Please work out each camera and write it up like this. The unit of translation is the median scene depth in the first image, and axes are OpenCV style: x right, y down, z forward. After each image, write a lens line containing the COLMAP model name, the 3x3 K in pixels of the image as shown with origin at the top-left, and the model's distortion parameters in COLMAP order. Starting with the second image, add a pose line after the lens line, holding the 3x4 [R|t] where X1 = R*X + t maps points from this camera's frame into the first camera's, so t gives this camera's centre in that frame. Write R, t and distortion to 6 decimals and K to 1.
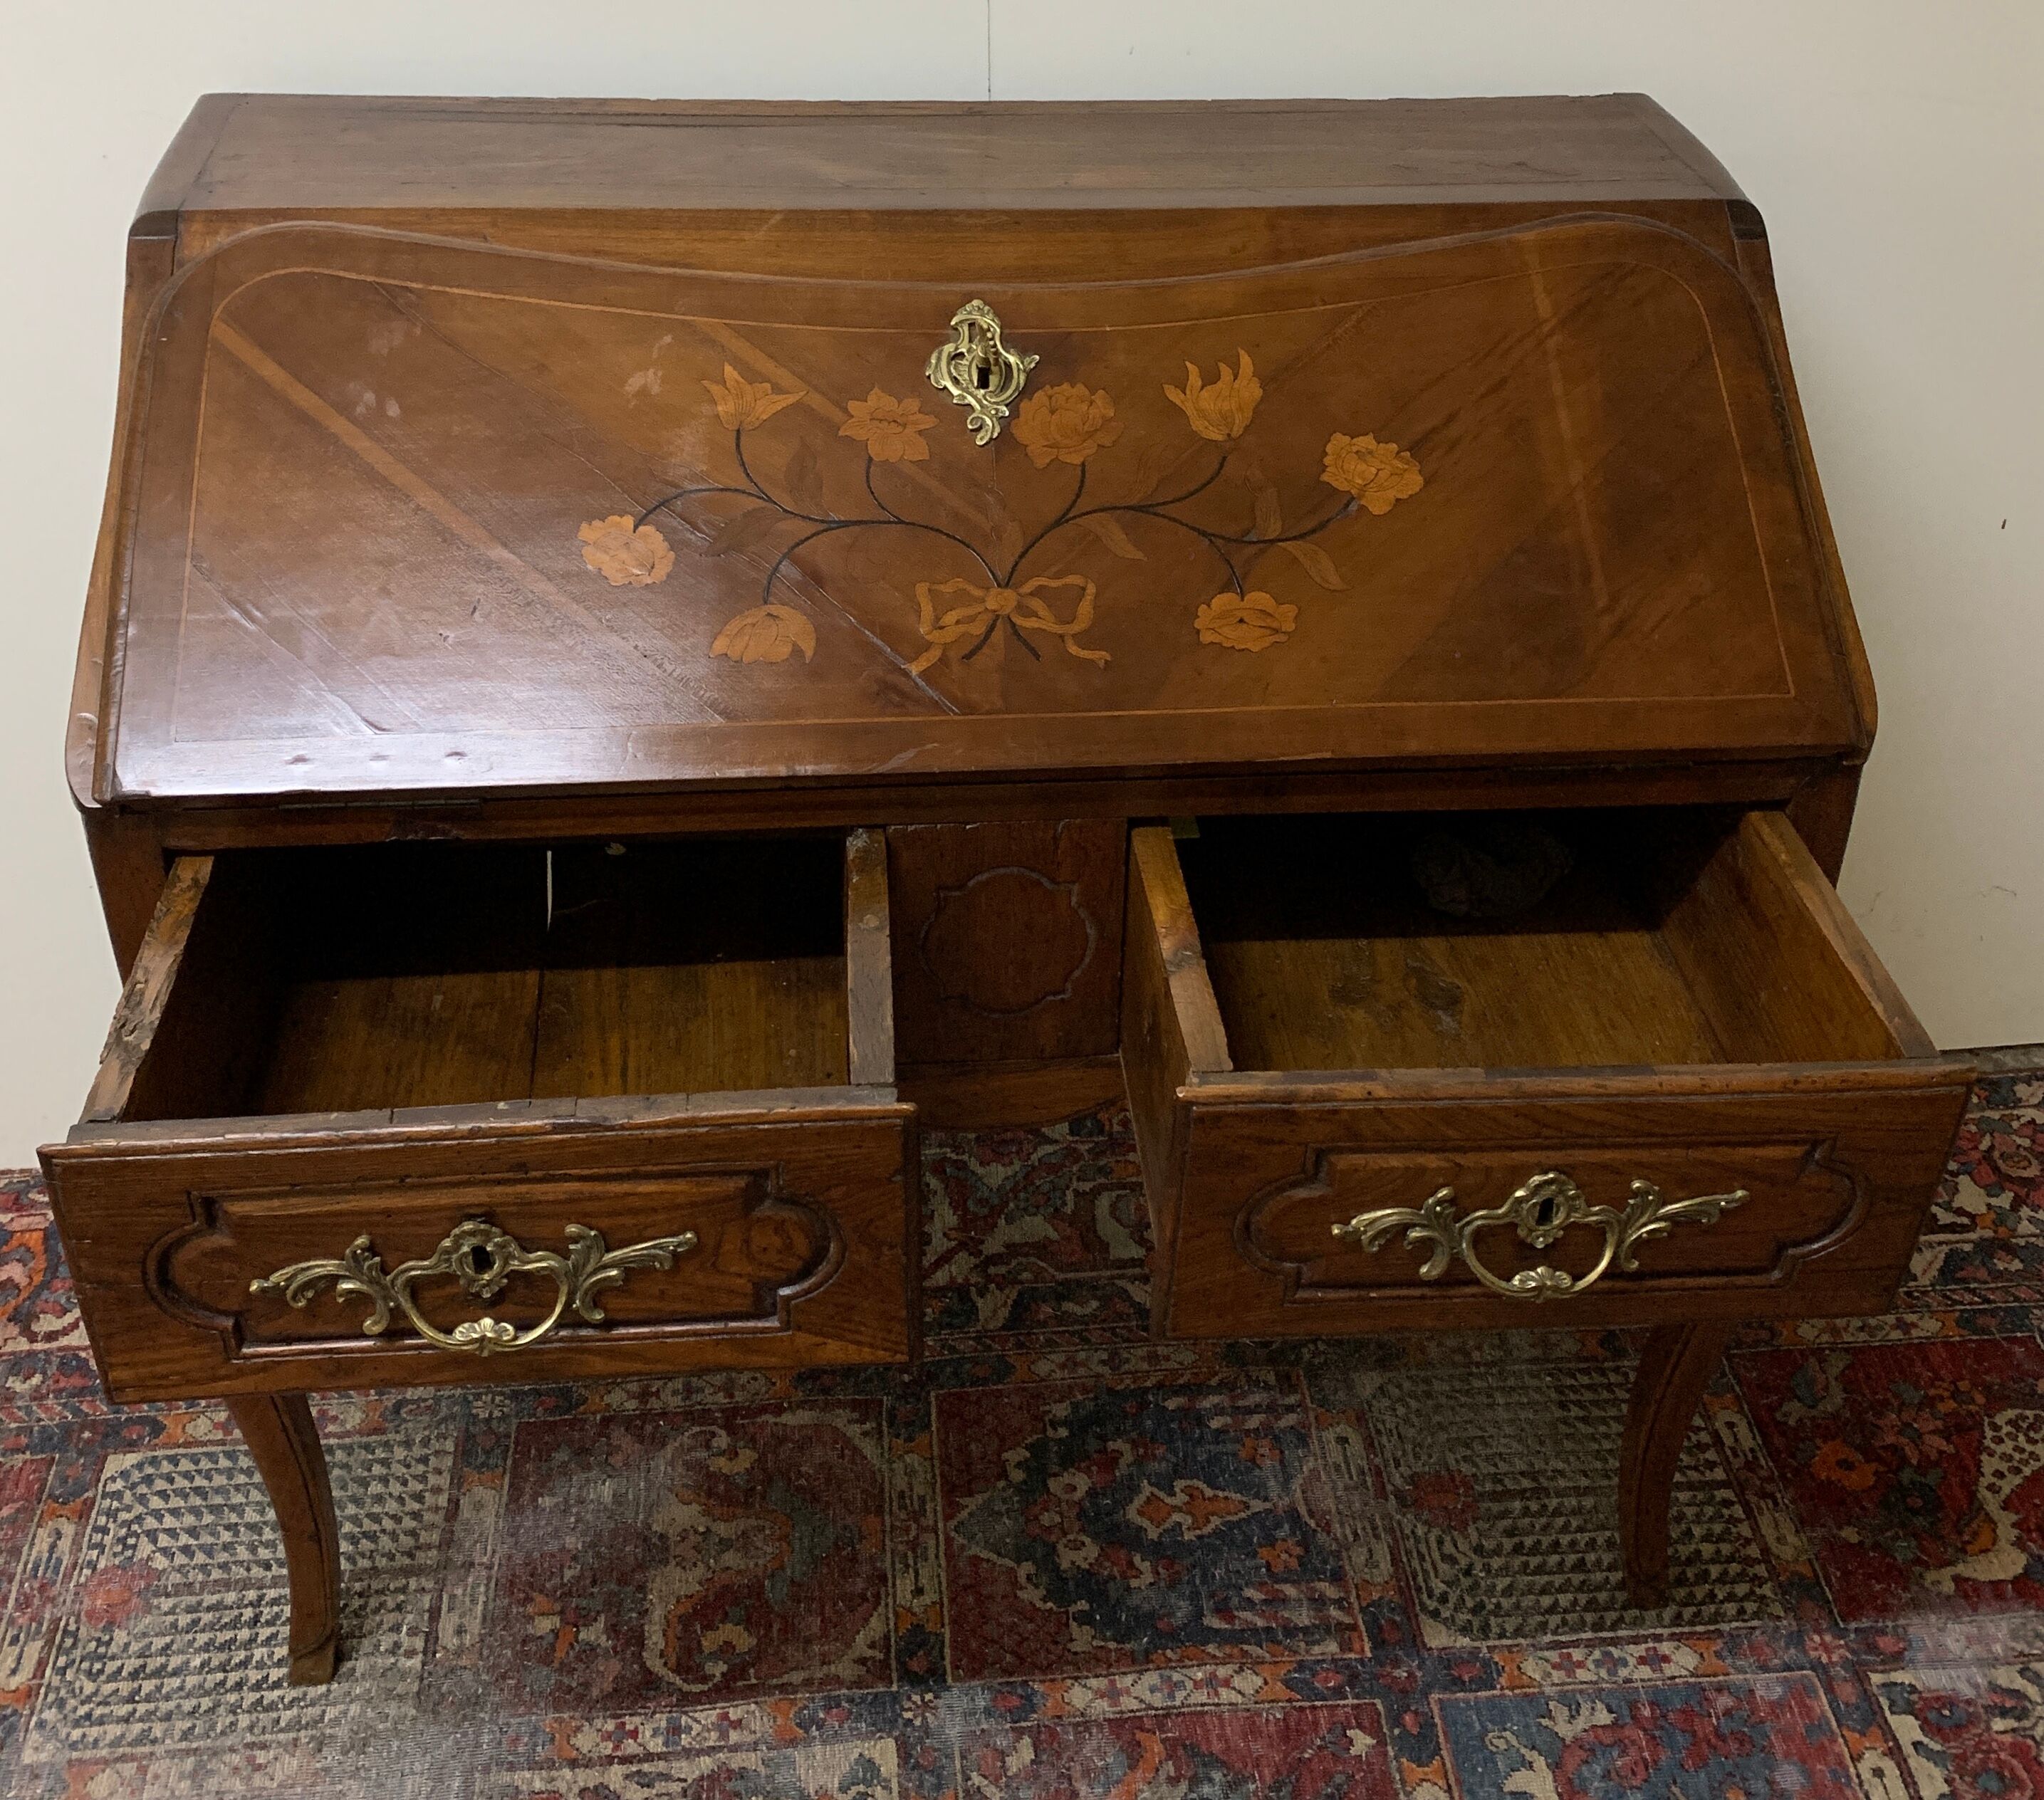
lens RADIAL K [[2041.5, 0, 1035.2], [0, 2041.5, 616.5], [0, 0, 1]] dist [0.005879, -0.003473]
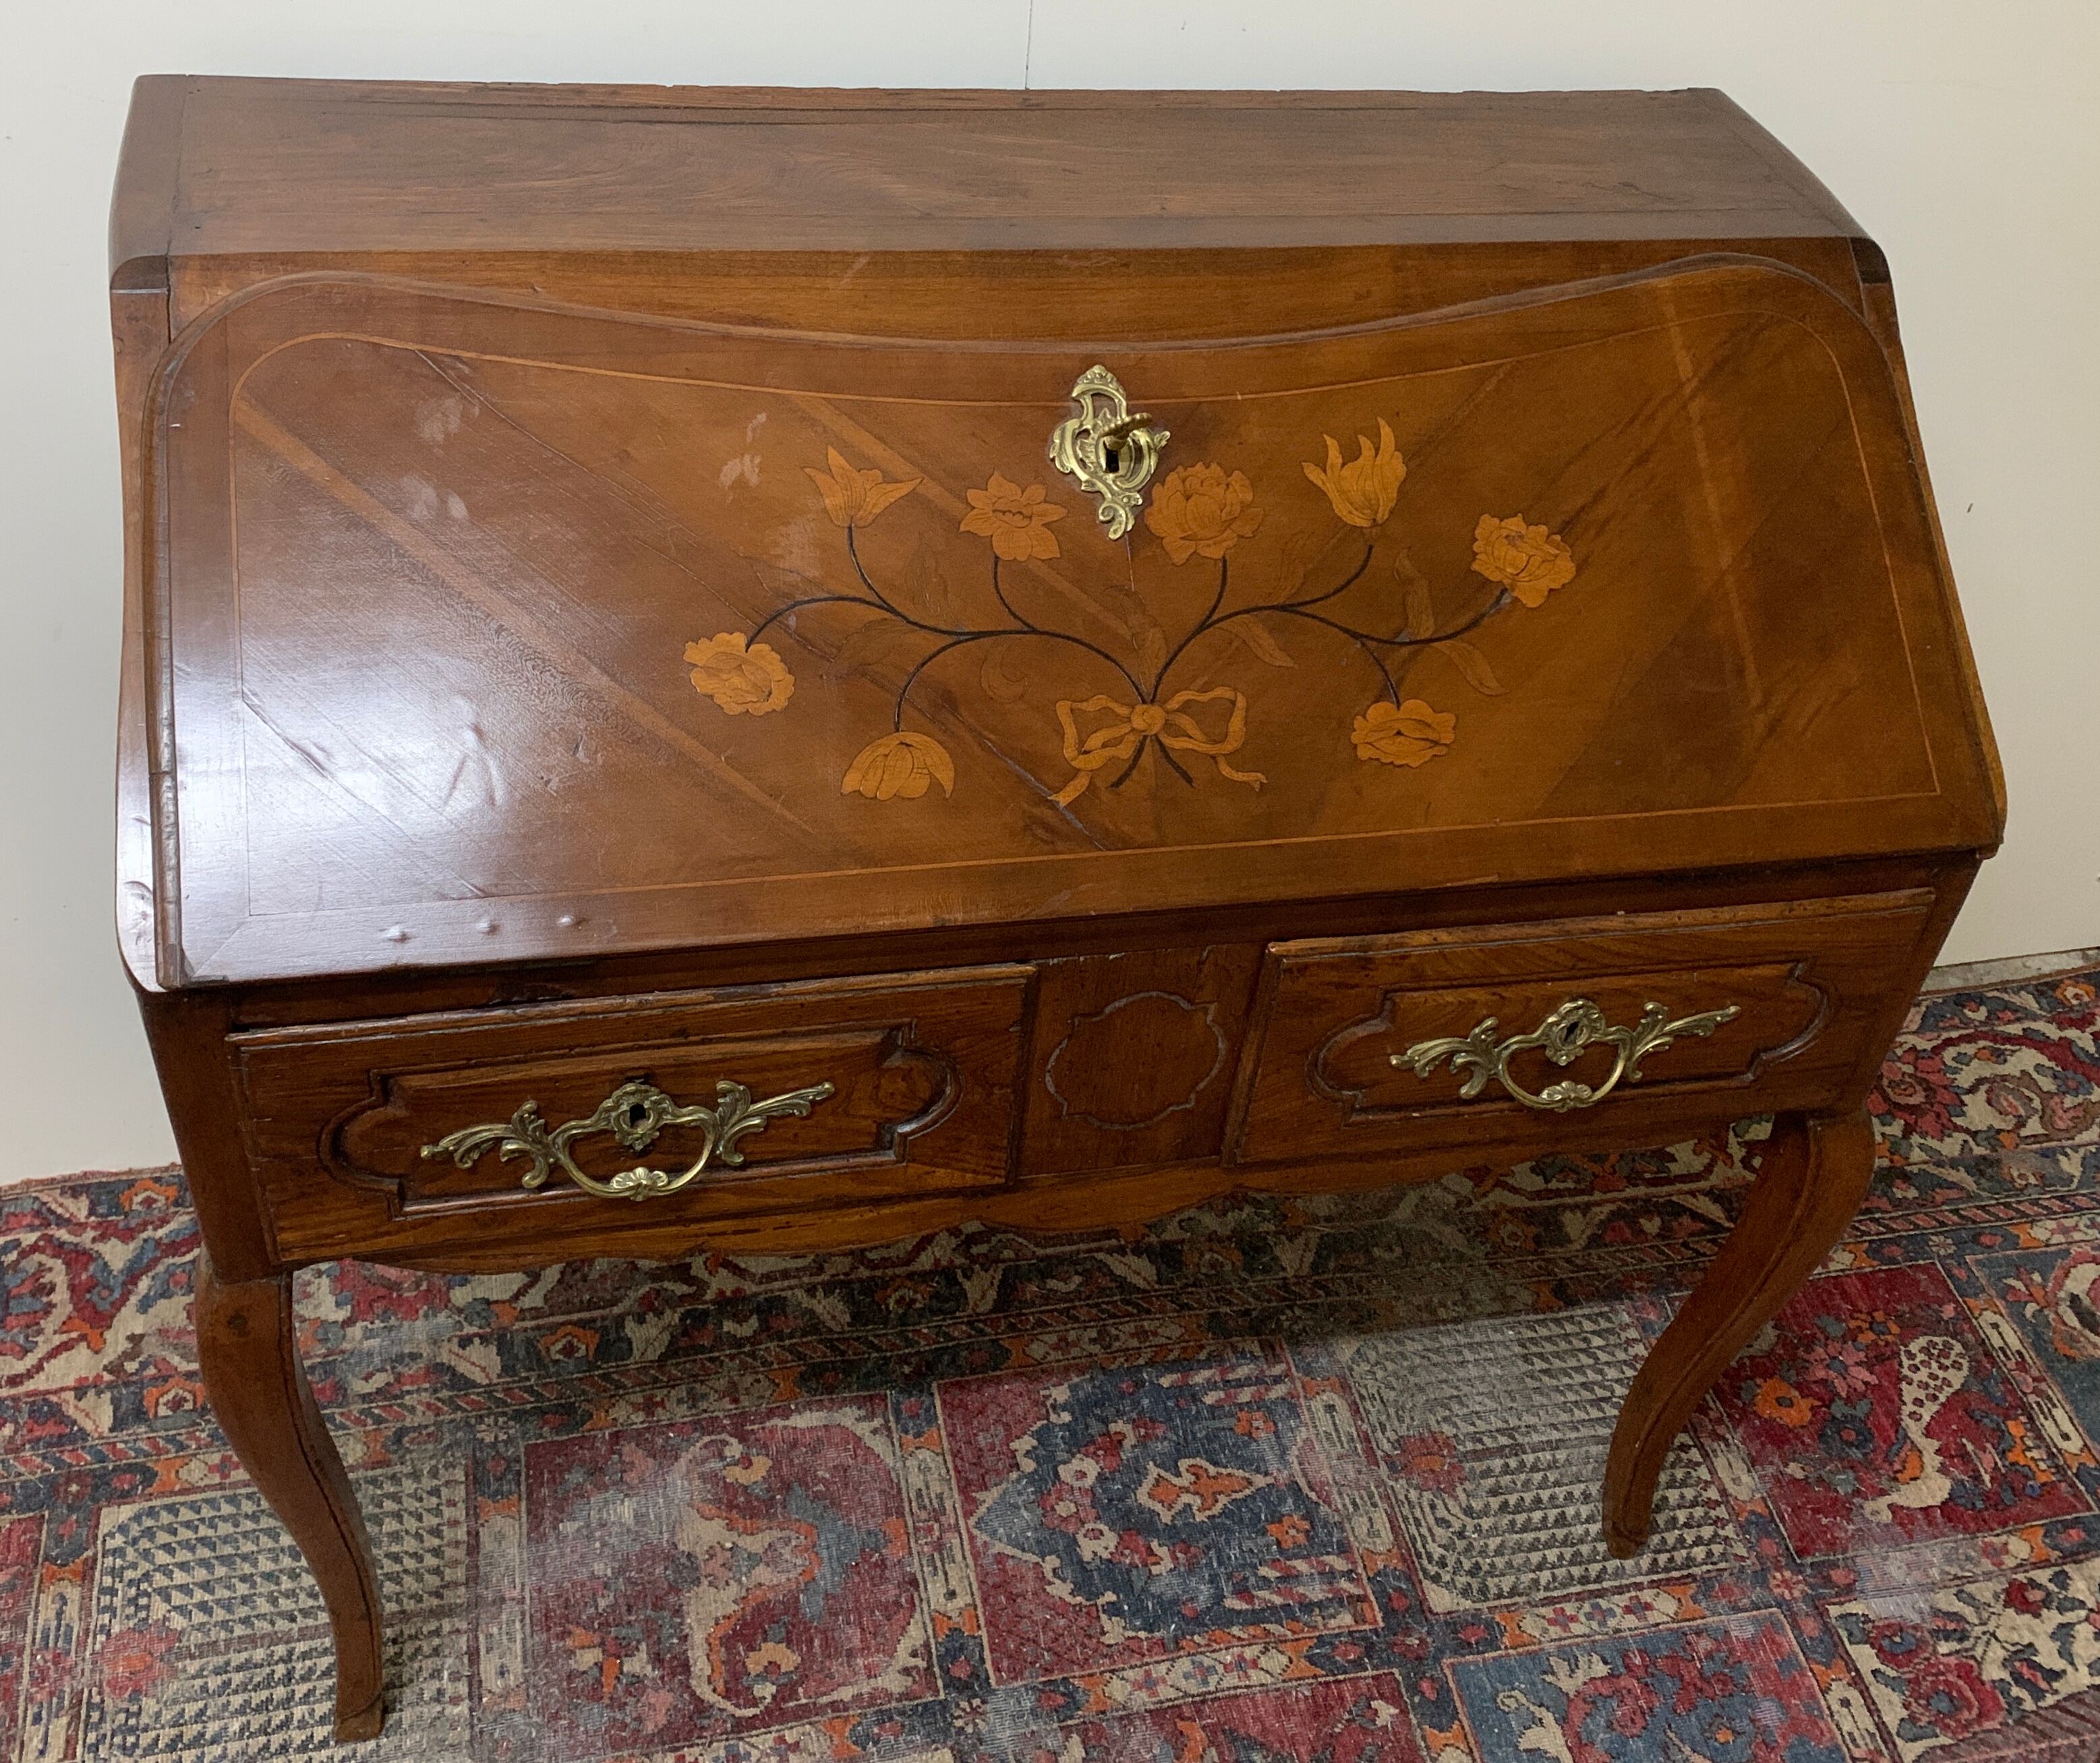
lens RADIAL K [[1937.8, 0, 1000.1], [0, 1937.8, 748.5], [0, 0, 1]] dist [0.003143, -0.003138]
pose [[0.992888, -0.020594, 0.117261, -0.137925], [0.000599, 0.985777, 0.168055, -0.104822], [-0.119055, -0.166790, 0.978778, 0.115846]]
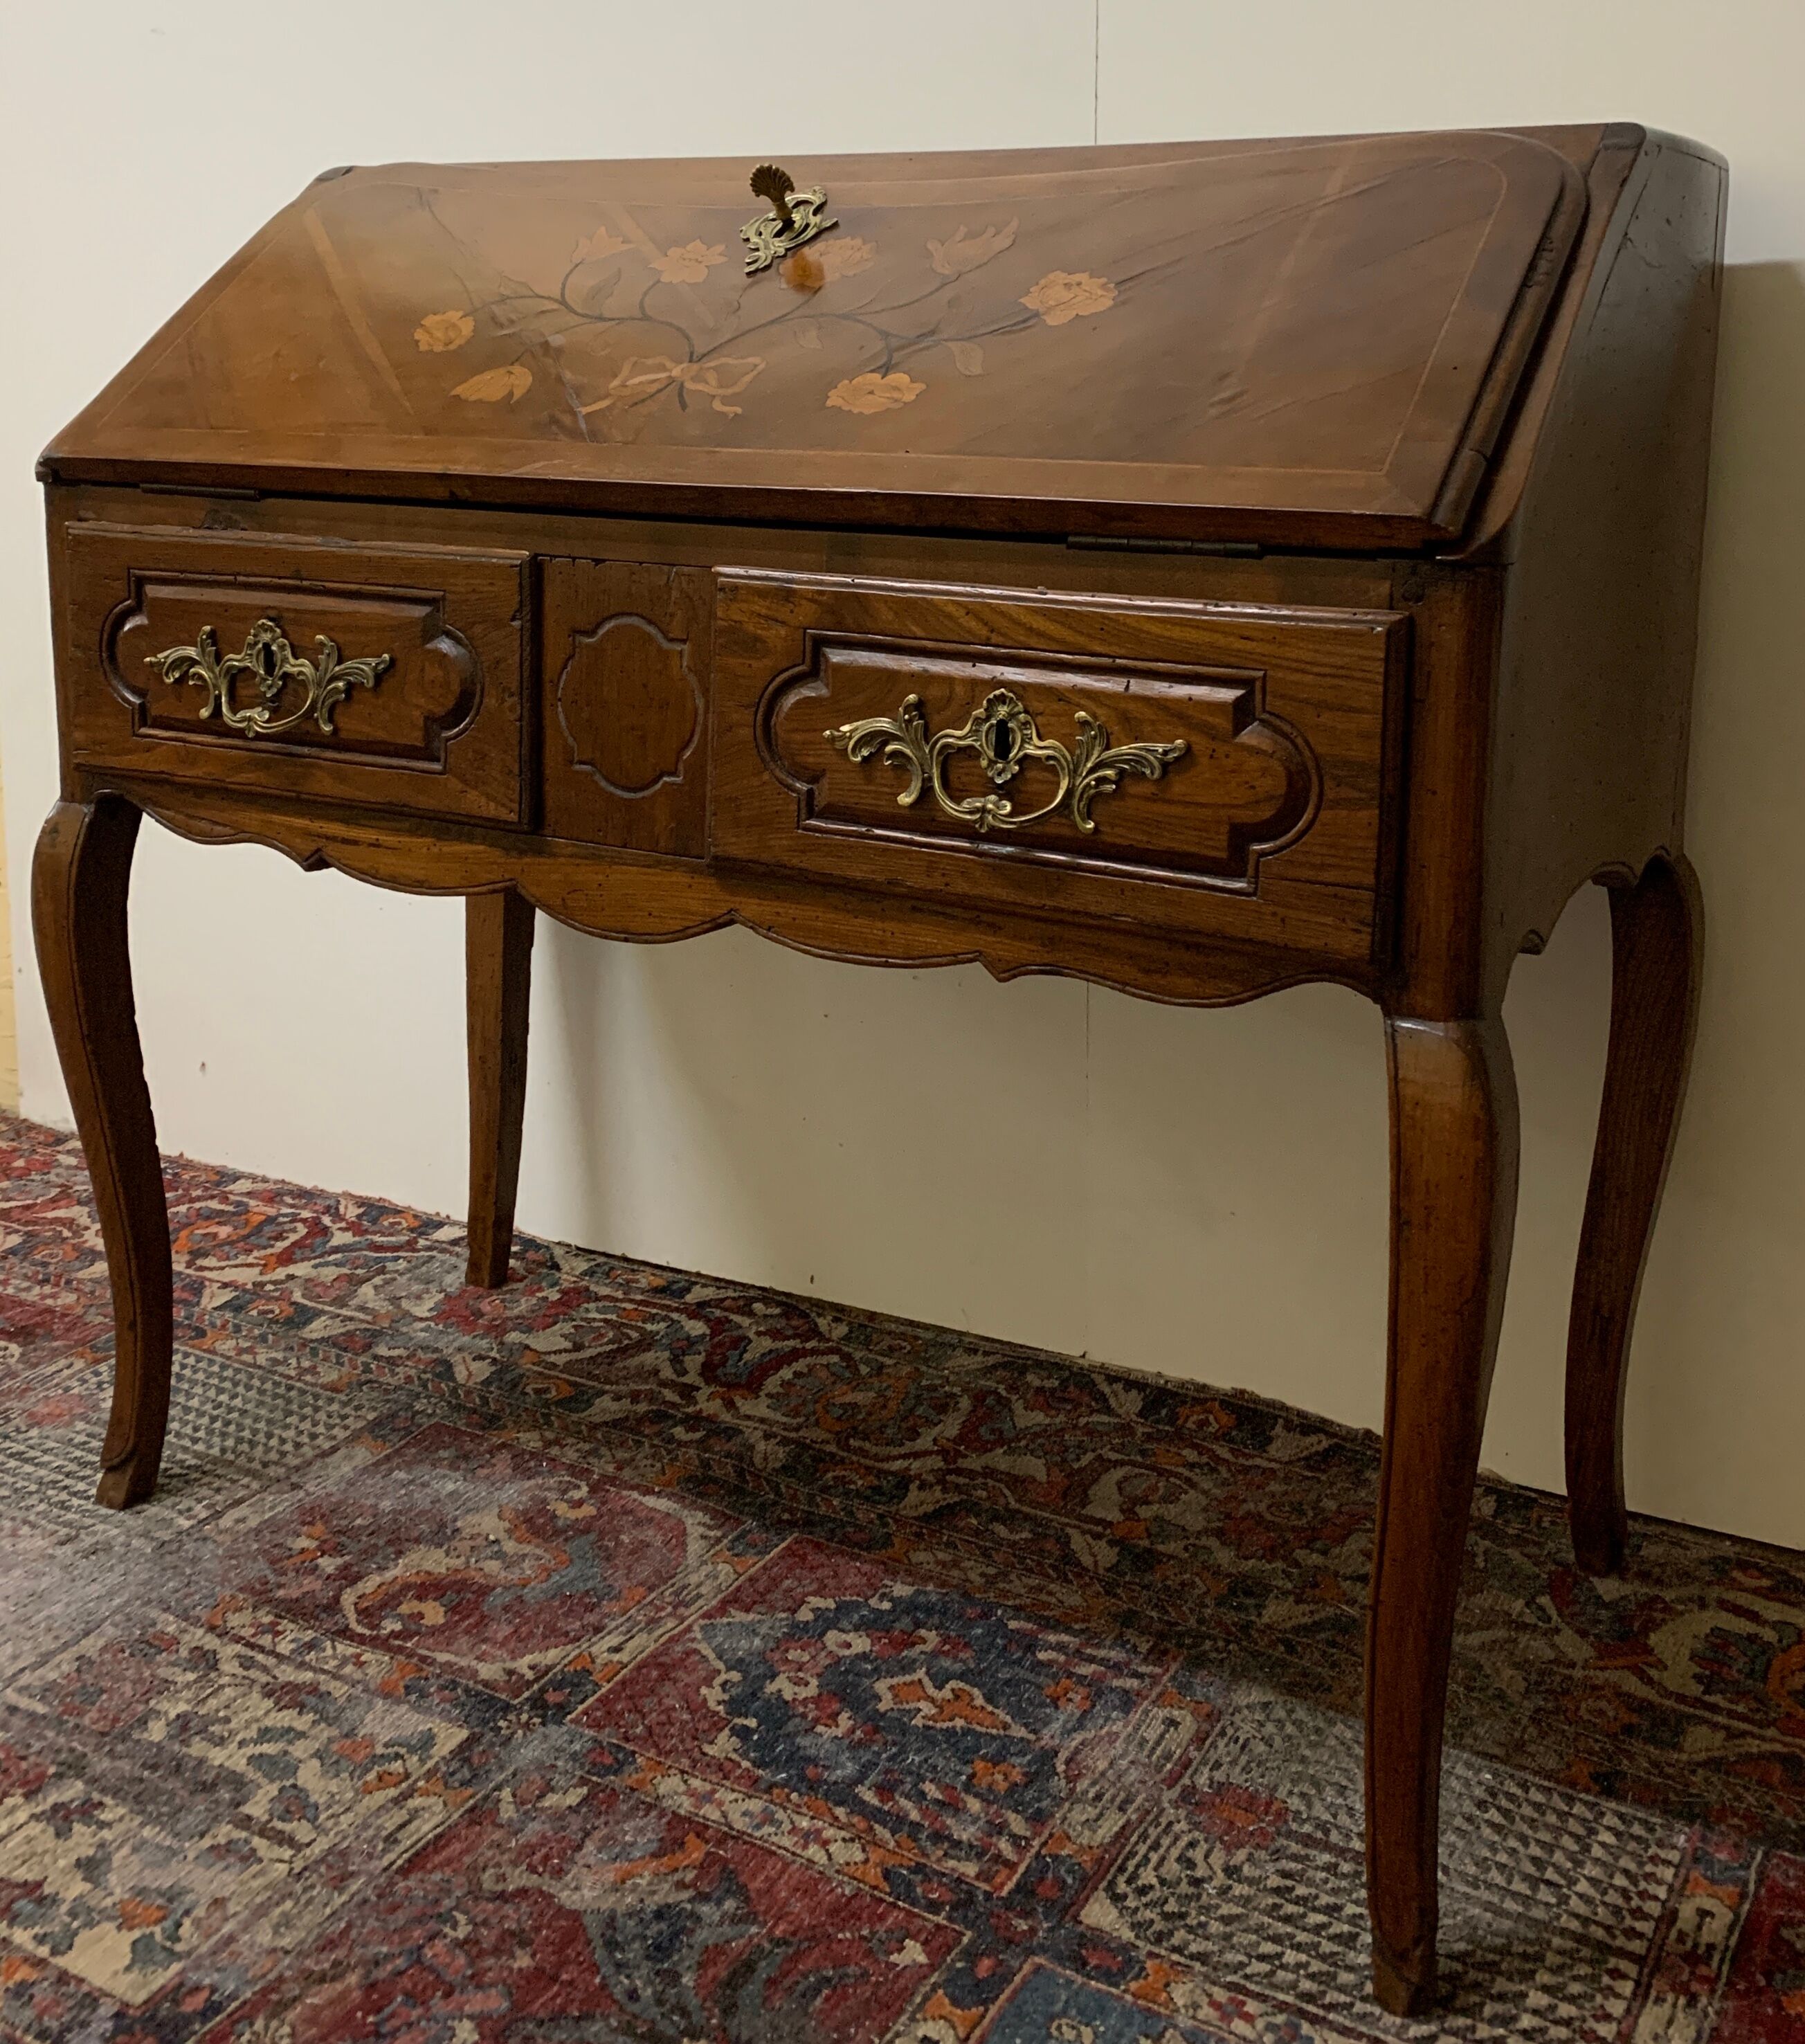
lens RADIAL K [[2041.6, 0, 1032.5], [0, 2041.6, 743.1], [0, 0, 1]] dist [0.005879, -0.003473]
pose [[0.848547, 0.080471, -0.522966, 0.527910], [-0.258311, 0.925587, -0.276703, 0.311986], [0.461784, 0.369883, 0.806190, 0.223721]]
